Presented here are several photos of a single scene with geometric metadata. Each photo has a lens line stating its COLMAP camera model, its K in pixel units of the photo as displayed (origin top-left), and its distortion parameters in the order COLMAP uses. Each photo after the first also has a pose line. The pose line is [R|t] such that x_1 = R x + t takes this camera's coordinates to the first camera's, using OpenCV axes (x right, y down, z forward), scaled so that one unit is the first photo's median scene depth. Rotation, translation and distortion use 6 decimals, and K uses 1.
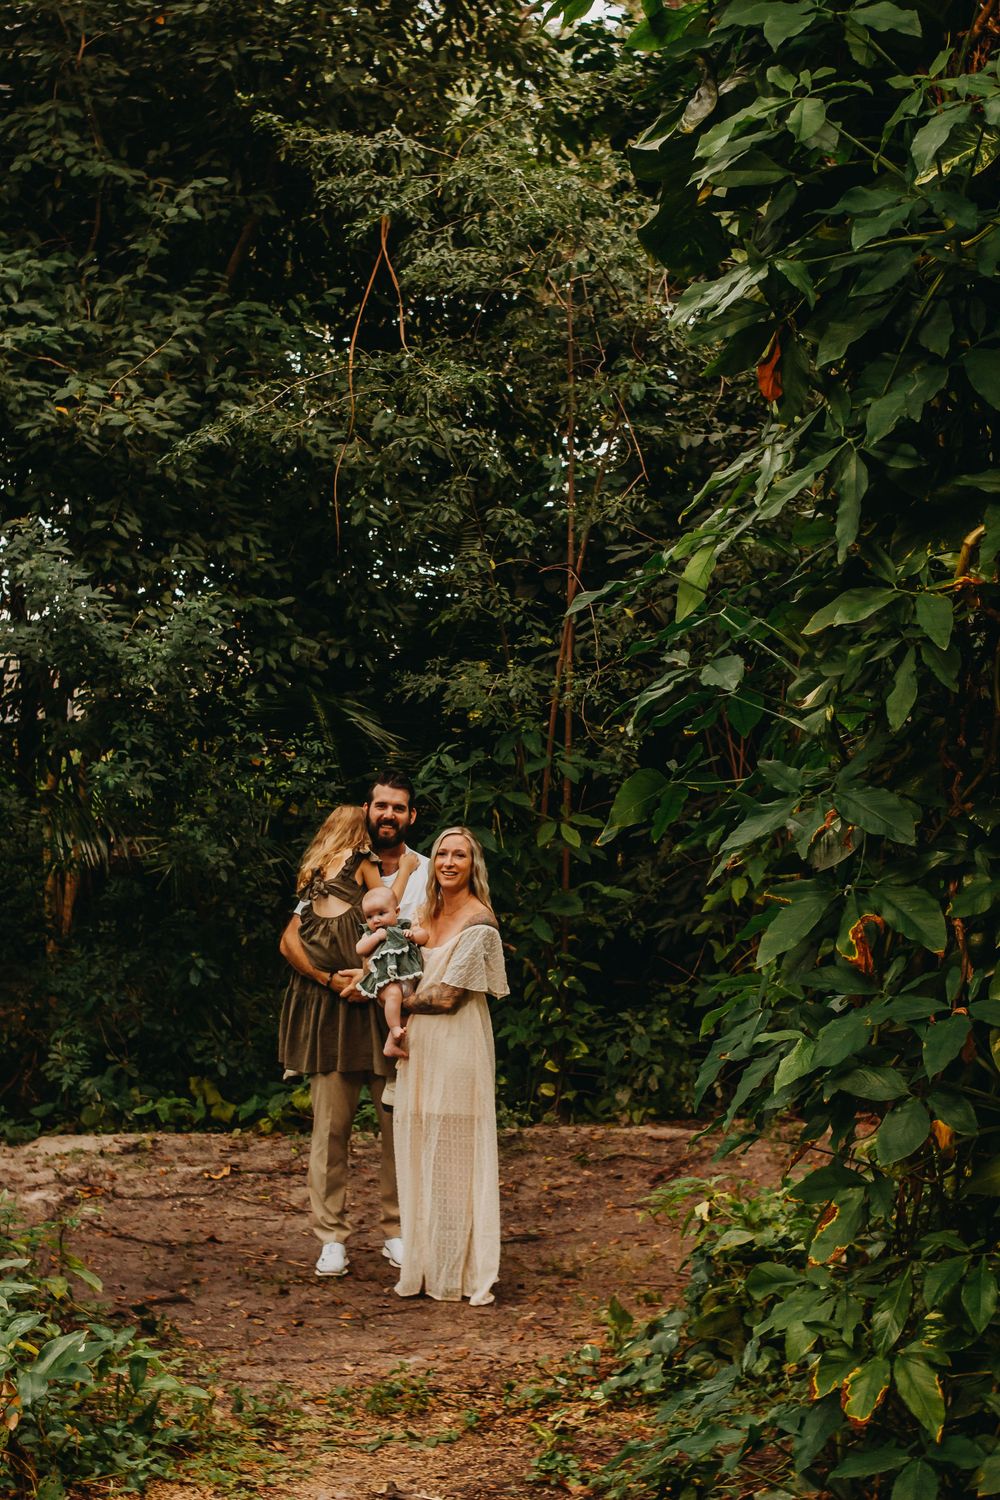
lens RADIAL K [[2383.3, 0, 496.5], [0, 2383.3, 753.0], [0, 0, 1]] dist [-0.126814, 0.036577]
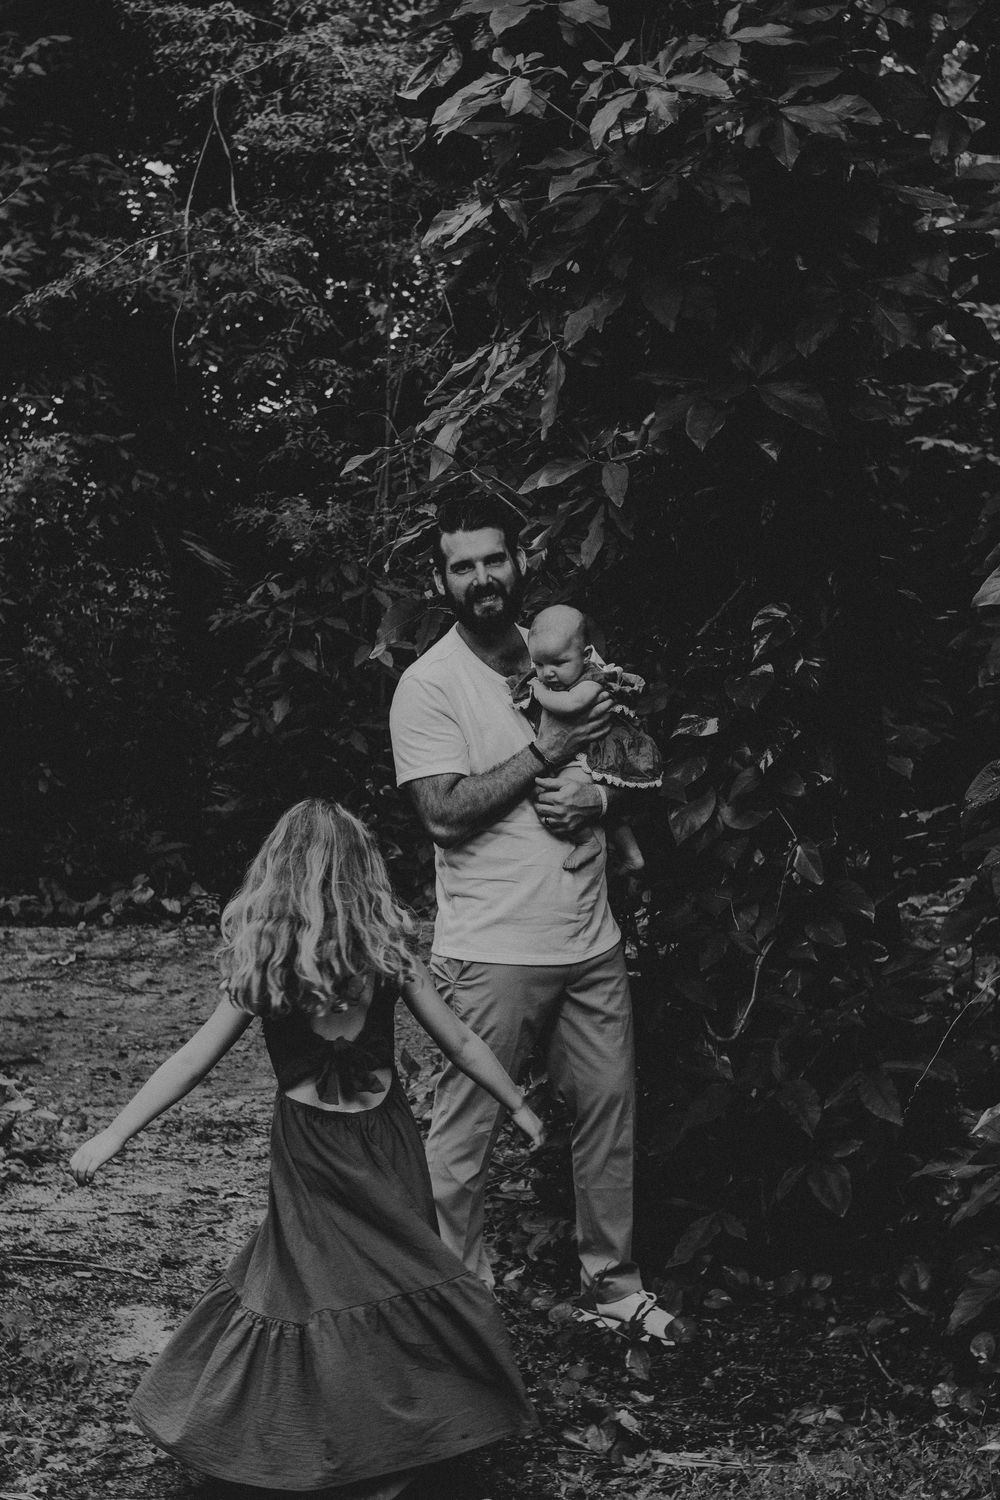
lens RADIAL K [[2411.3, 0, 500.0], [0, 2411.3, 750.0], [0, 0, 1]] dist [-0.131527, 0.059777]
pose [[0.998025, 0.001685, 0.062798, 0.021062], [-0.006116, 0.997498, 0.070436, -0.001748], [-0.062522, -0.070681, 0.995538, -0.172057]]
